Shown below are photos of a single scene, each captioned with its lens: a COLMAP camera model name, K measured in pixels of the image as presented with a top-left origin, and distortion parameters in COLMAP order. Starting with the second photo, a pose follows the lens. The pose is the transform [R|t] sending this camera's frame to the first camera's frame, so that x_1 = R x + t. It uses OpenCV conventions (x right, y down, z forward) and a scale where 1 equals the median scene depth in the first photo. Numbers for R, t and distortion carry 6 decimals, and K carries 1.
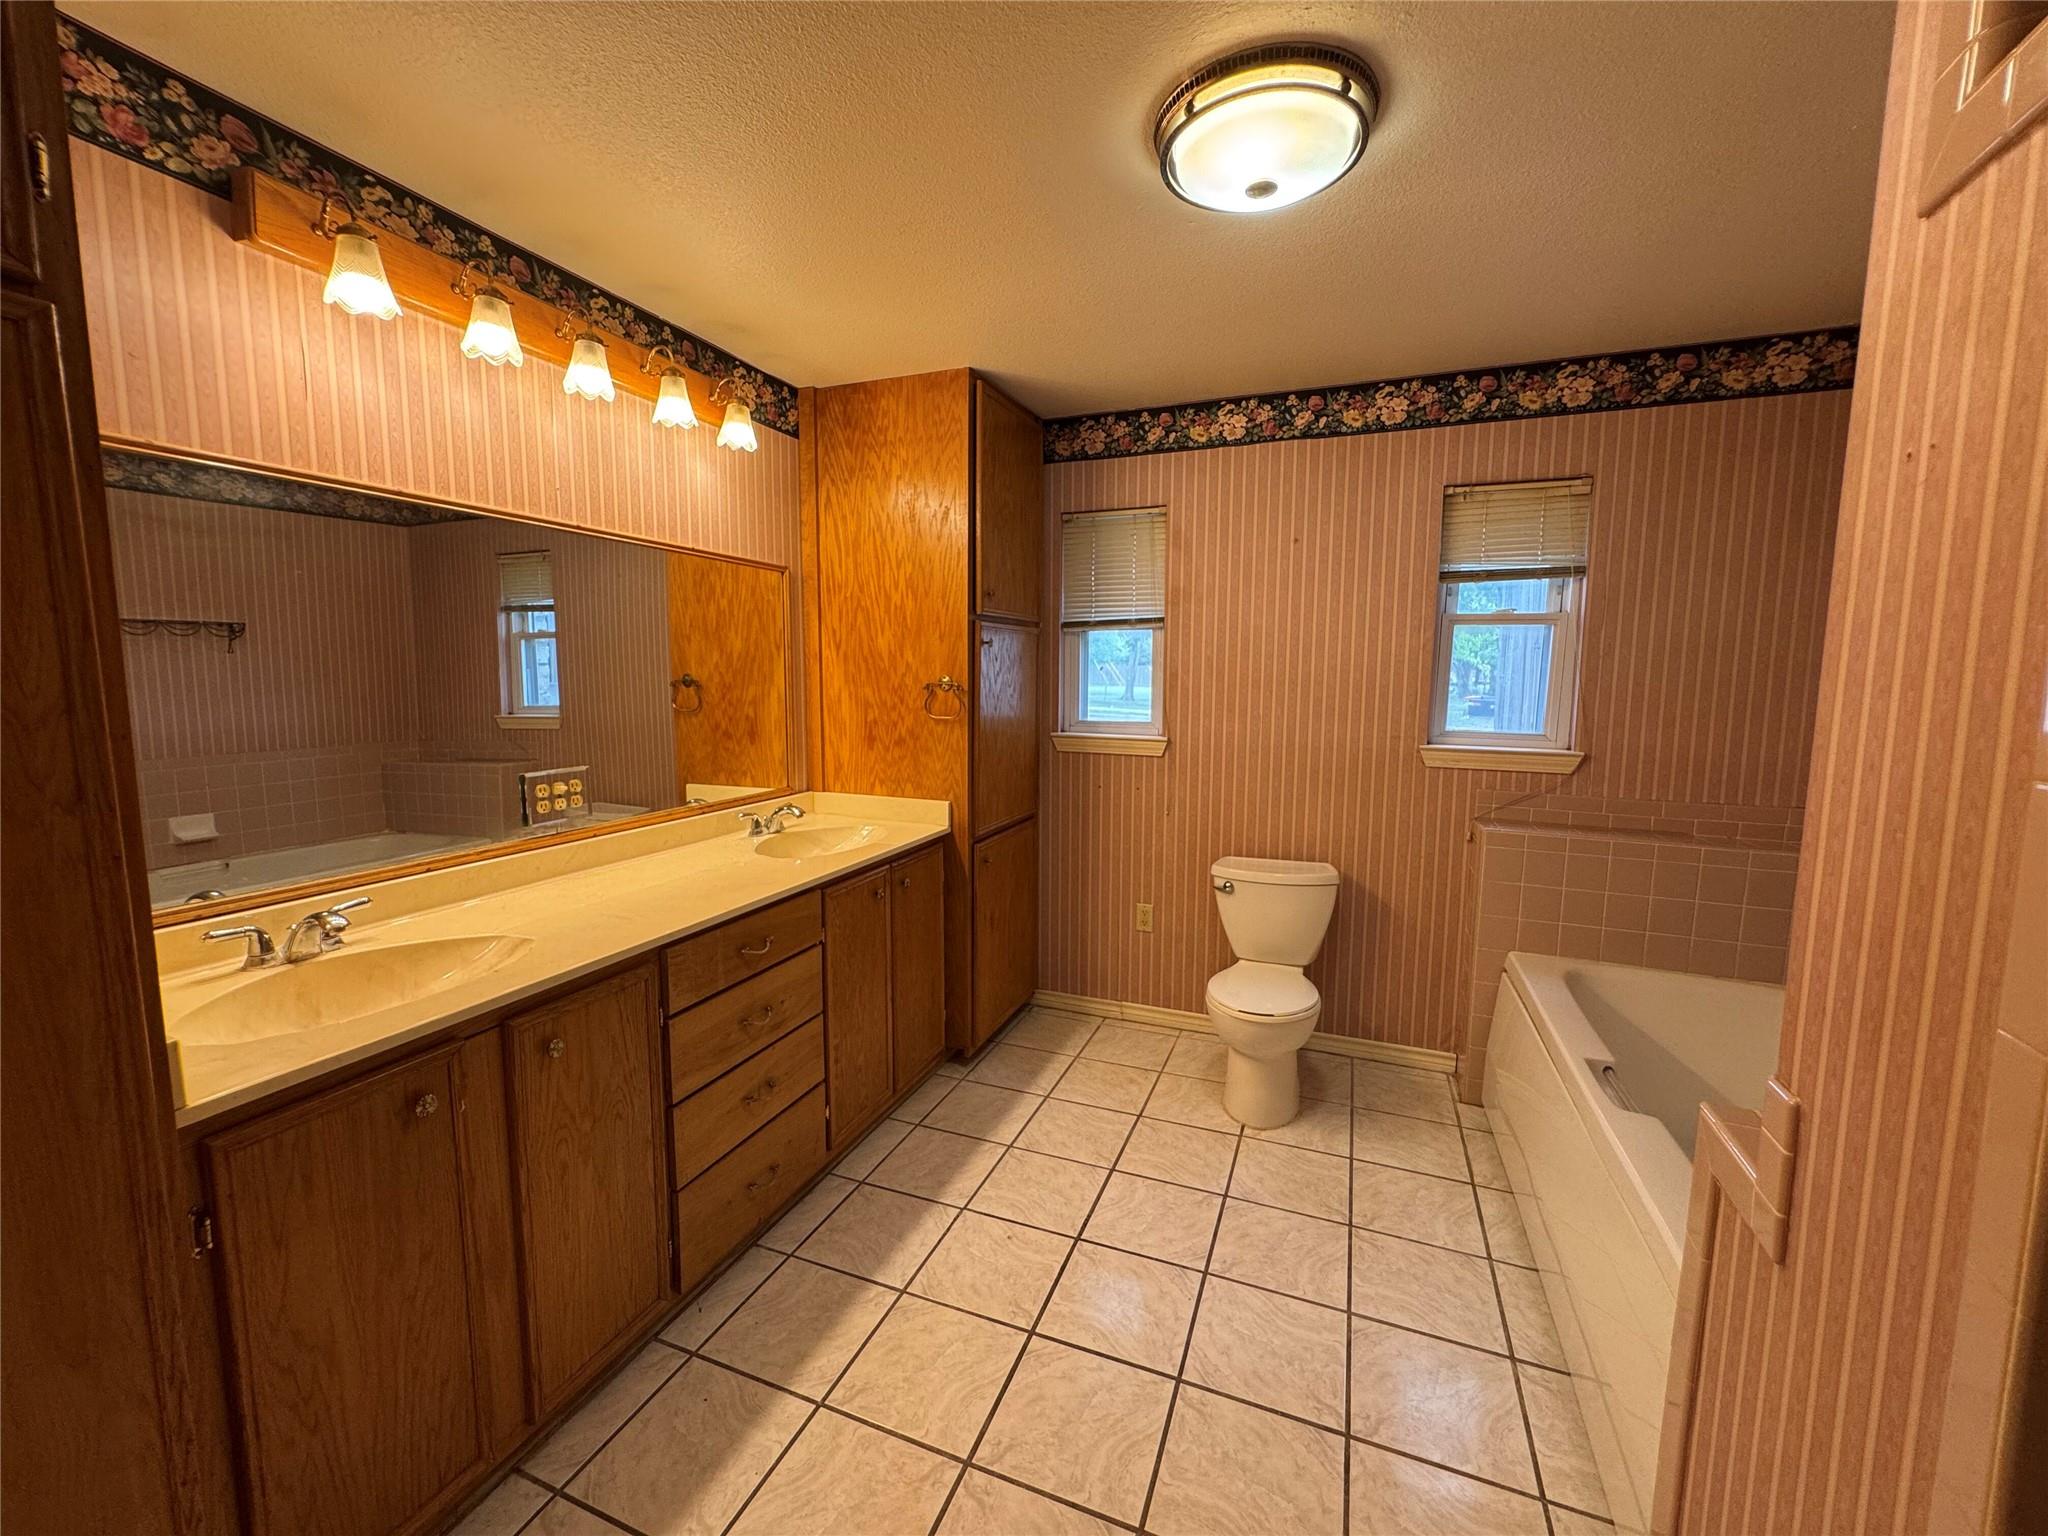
lens RADIAL K [[824.6, 0, 1022.3], [0, 824.6, 766.4], [0, 0, 1]] dist [-0.002128, -0.000087]
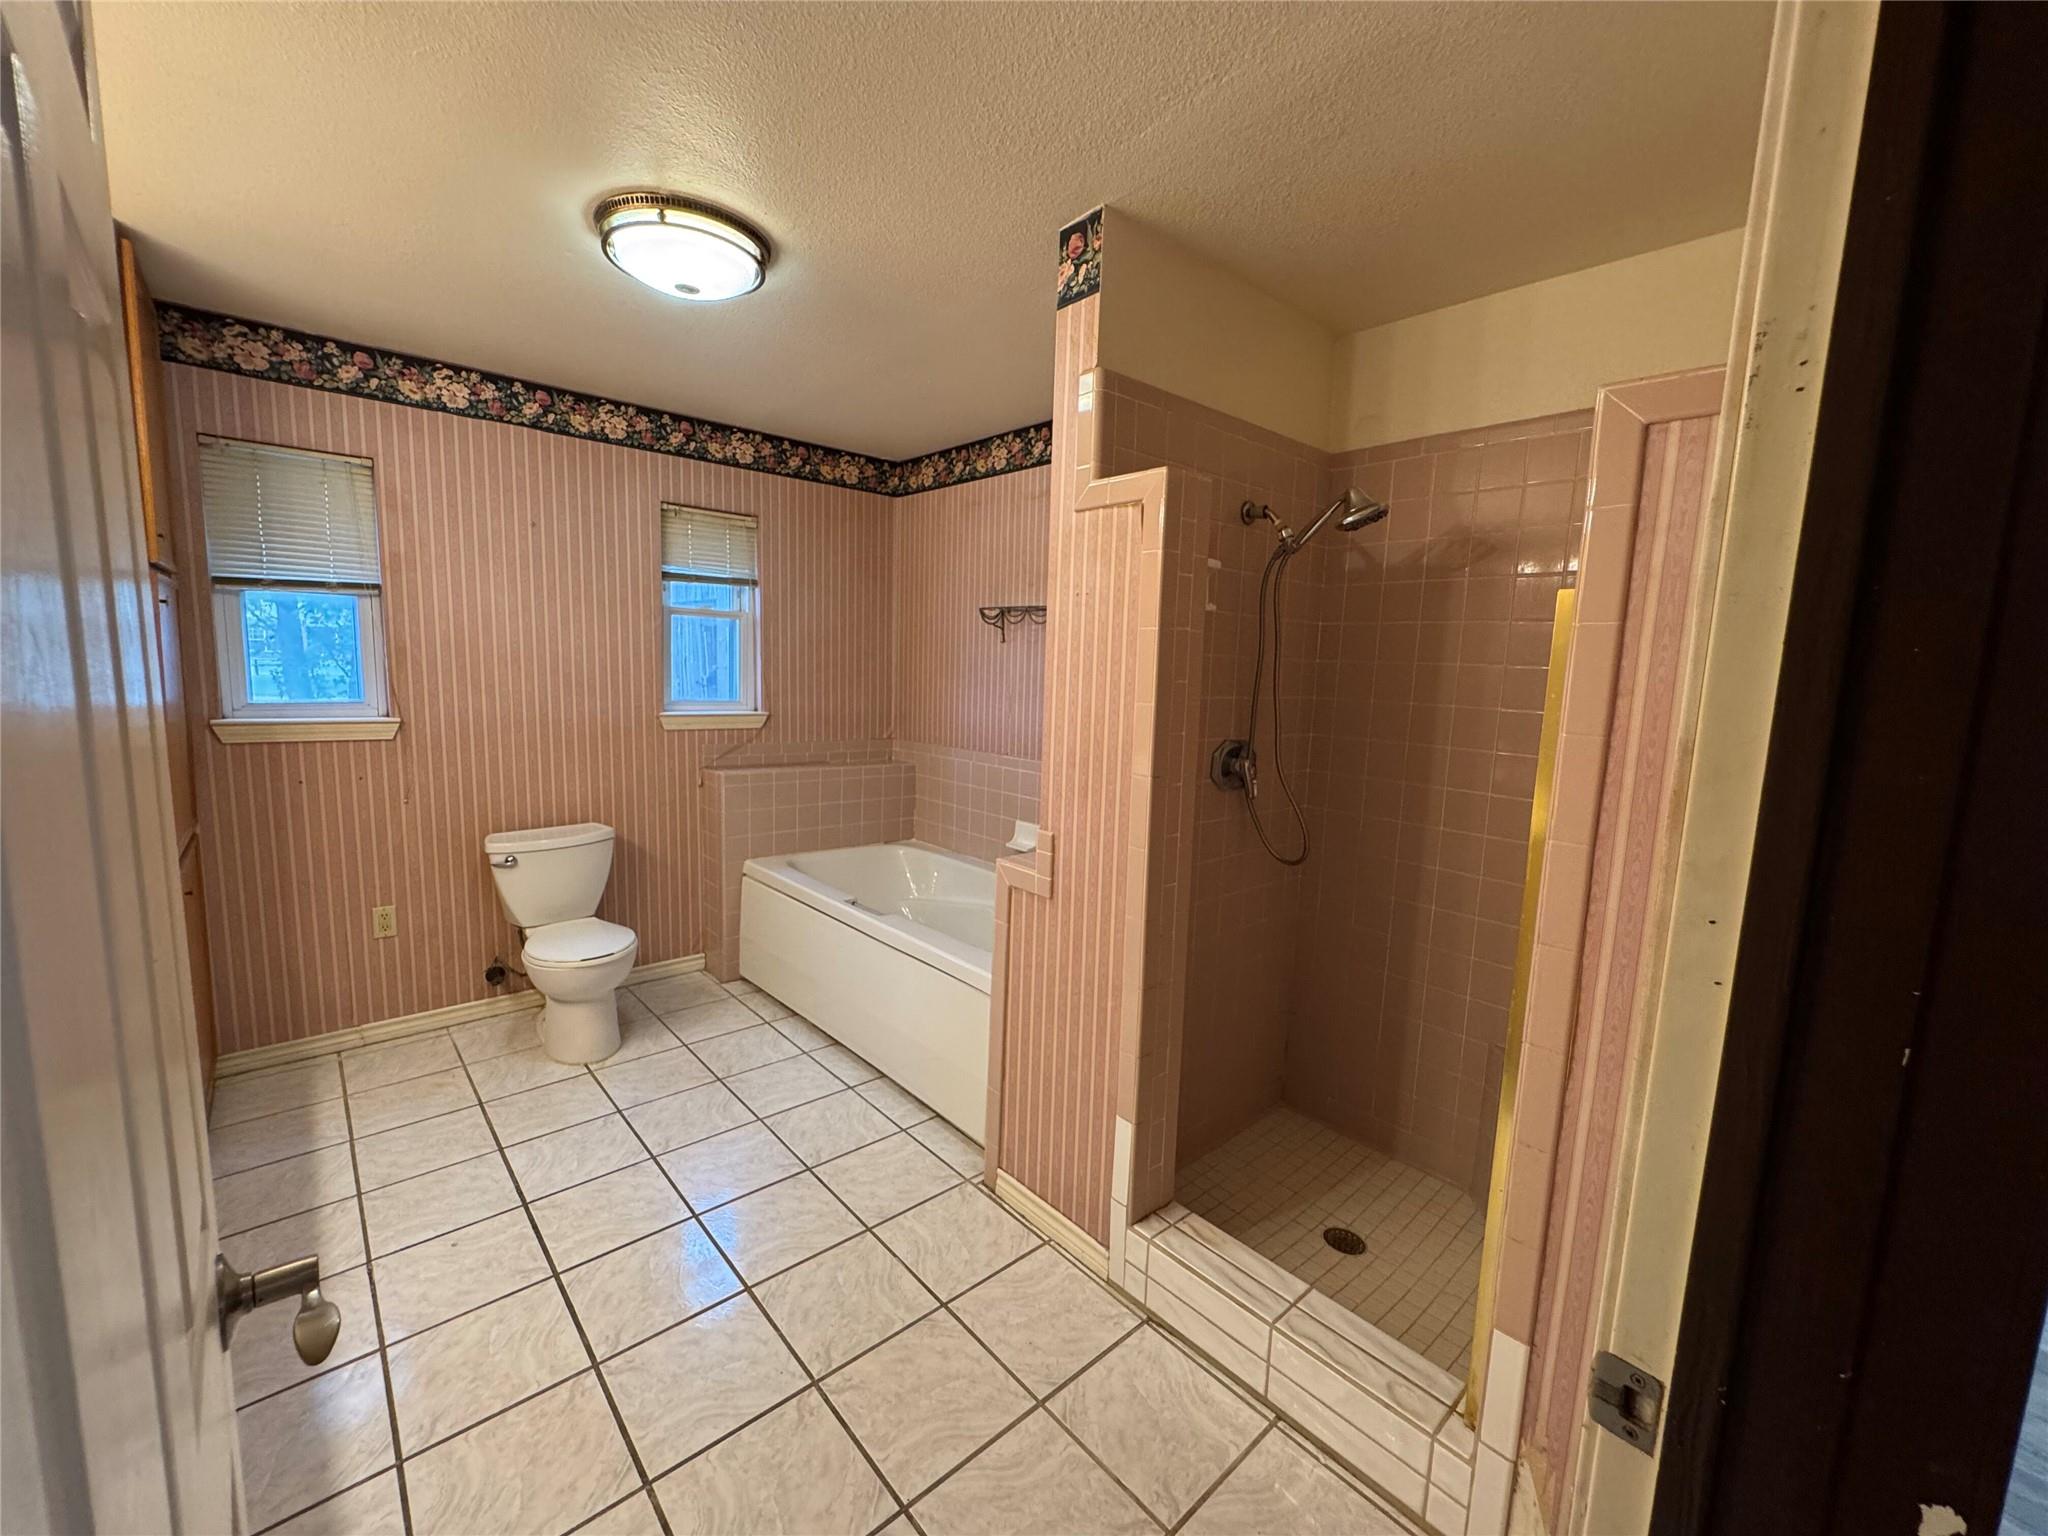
lens RADIAL K [[829.2, 0, 1024.0], [0, 829.2, 768.0], [0, 0, 1]] dist [-0.001647, -0.000285]
pose [[0.435234, -0.104007, 0.894289, -0.377550], [0.072535, 0.994127, 0.080317, -0.003942], [-0.897391, 0.029911, 0.440222, -0.020957]]
